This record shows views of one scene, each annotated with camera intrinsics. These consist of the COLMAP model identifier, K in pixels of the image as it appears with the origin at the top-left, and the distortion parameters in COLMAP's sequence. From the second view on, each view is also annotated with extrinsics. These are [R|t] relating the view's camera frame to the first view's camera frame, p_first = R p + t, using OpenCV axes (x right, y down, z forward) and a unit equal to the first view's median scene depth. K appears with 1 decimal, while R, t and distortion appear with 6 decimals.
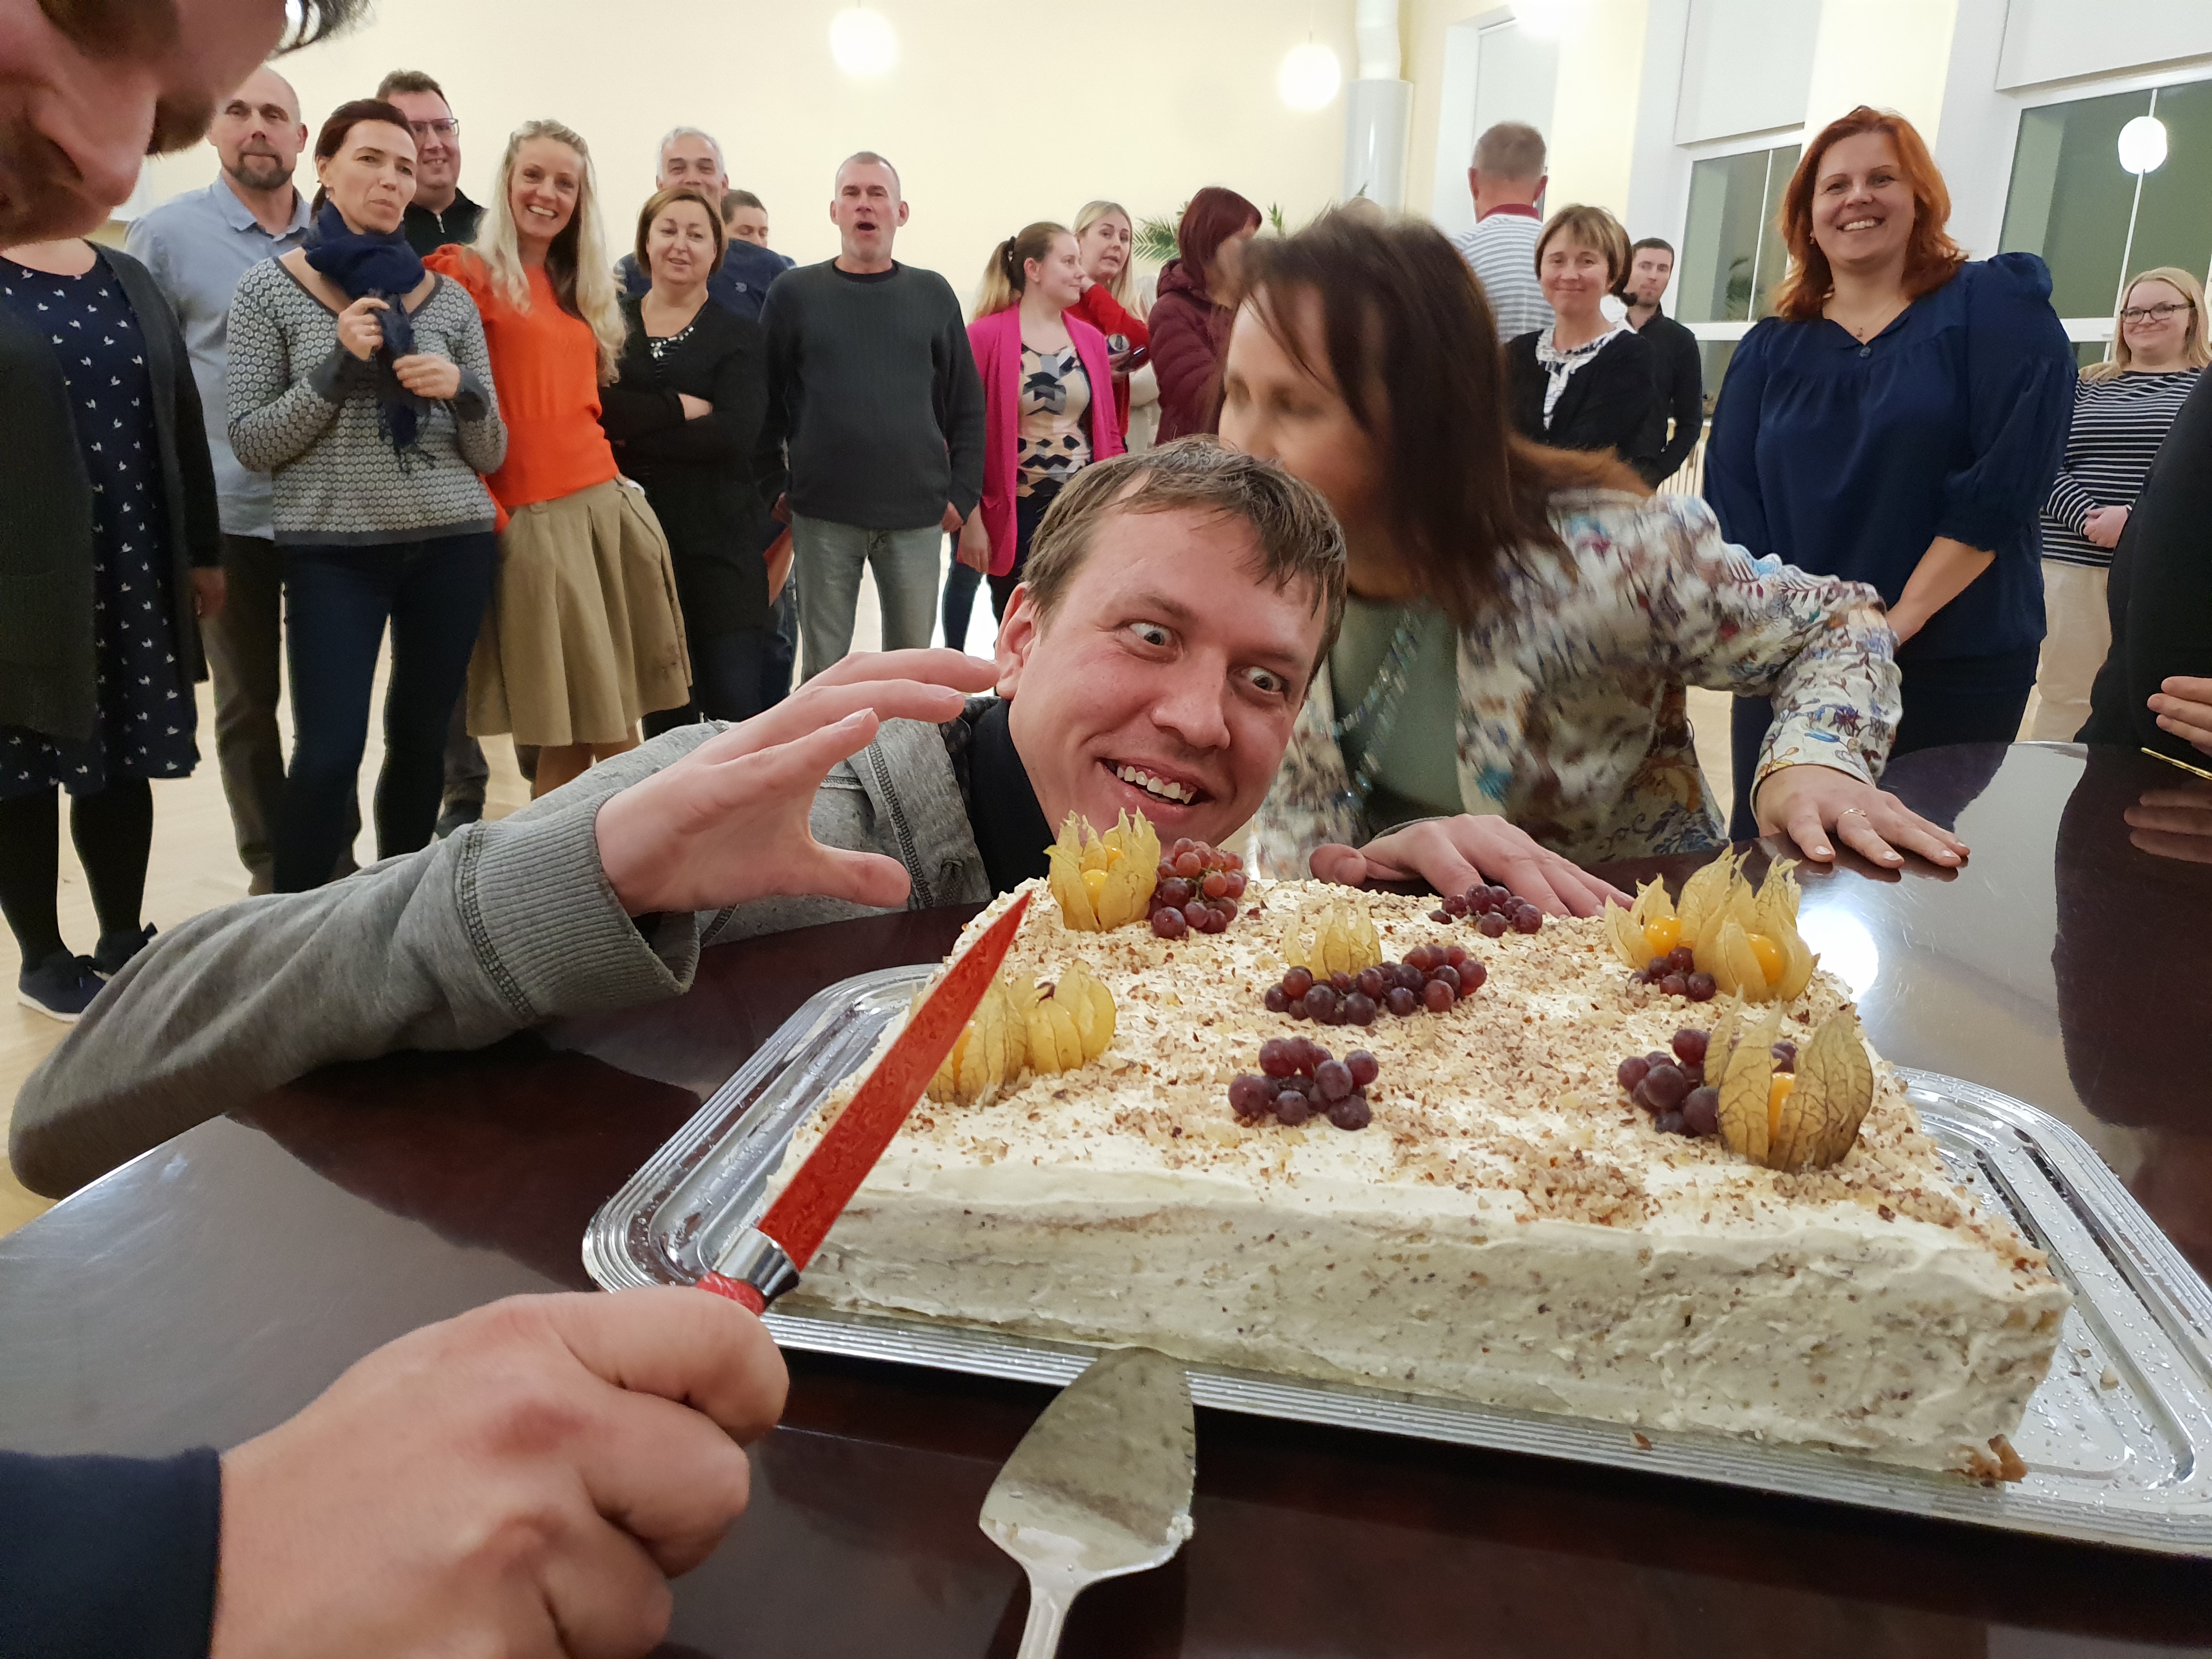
lens RADIAL K [[1683.9, 0, 1096.1], [0, 1683.9, 799.1], [0, 0, 1]] dist [-0.030714, 0.064240]
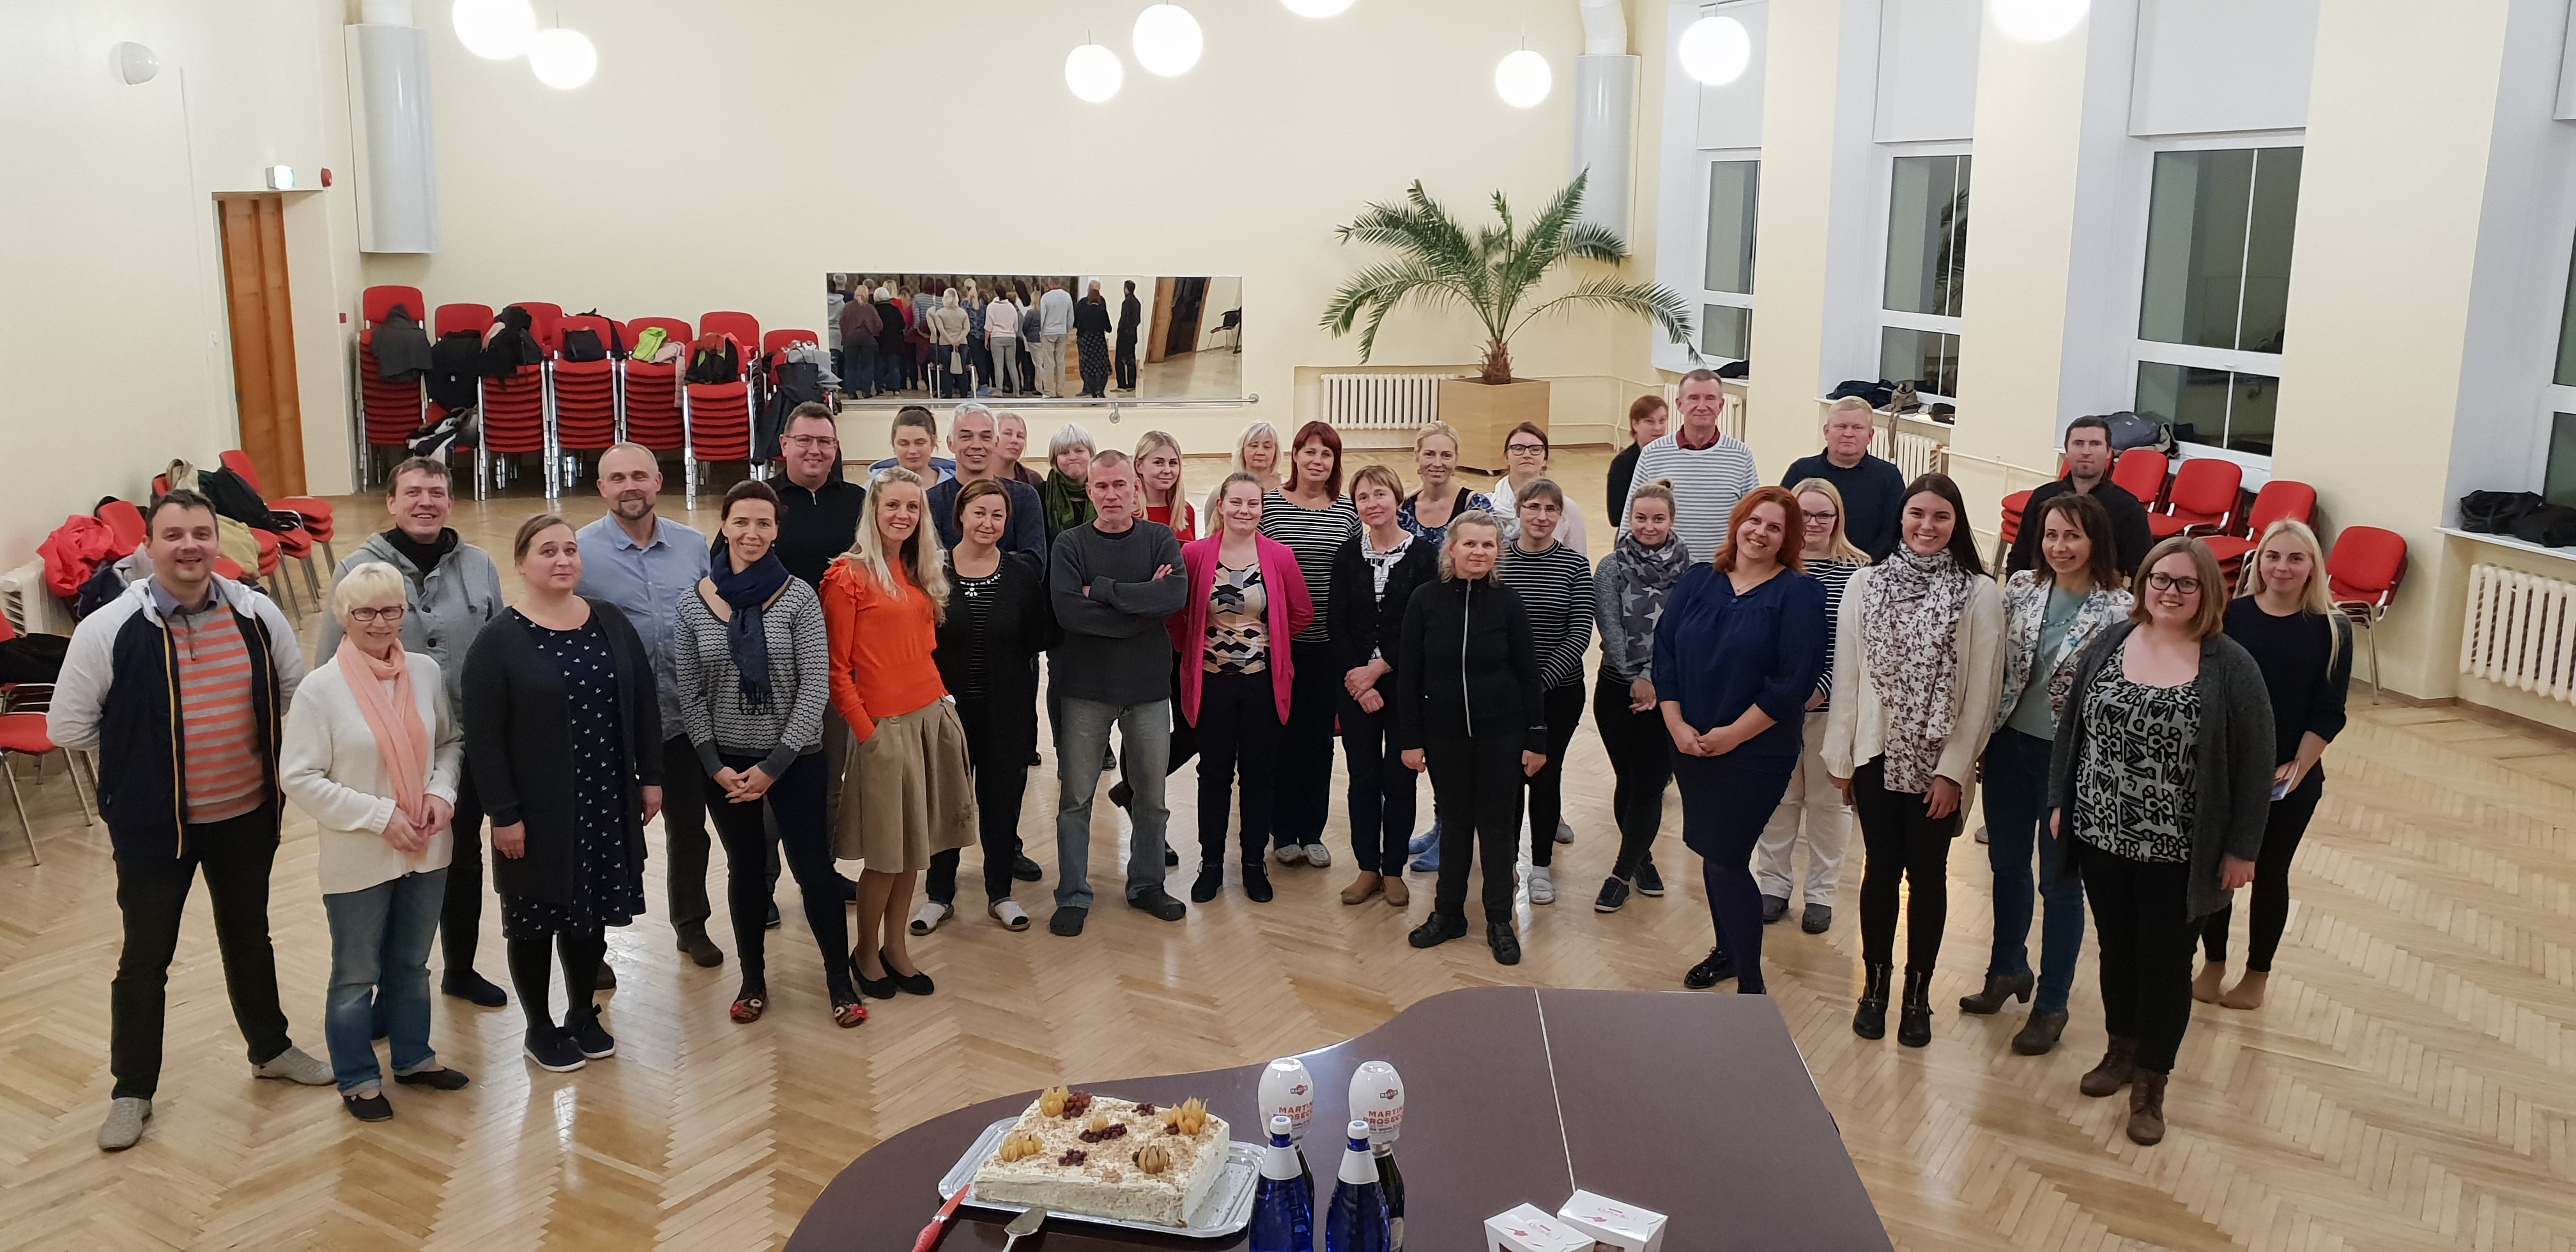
lens RADIAL K [[1785.0, 0, 1278.2], [0, 1785.0, 624.4], [0, 0, 1]] dist [-0.001889, 0.000268]
pose [[0.998580, -0.018836, -0.049831, 1.178622], [0.015573, 0.997759, -0.065079, -1.235569], [0.050945, 0.064211, 0.996635, -5.120109]]
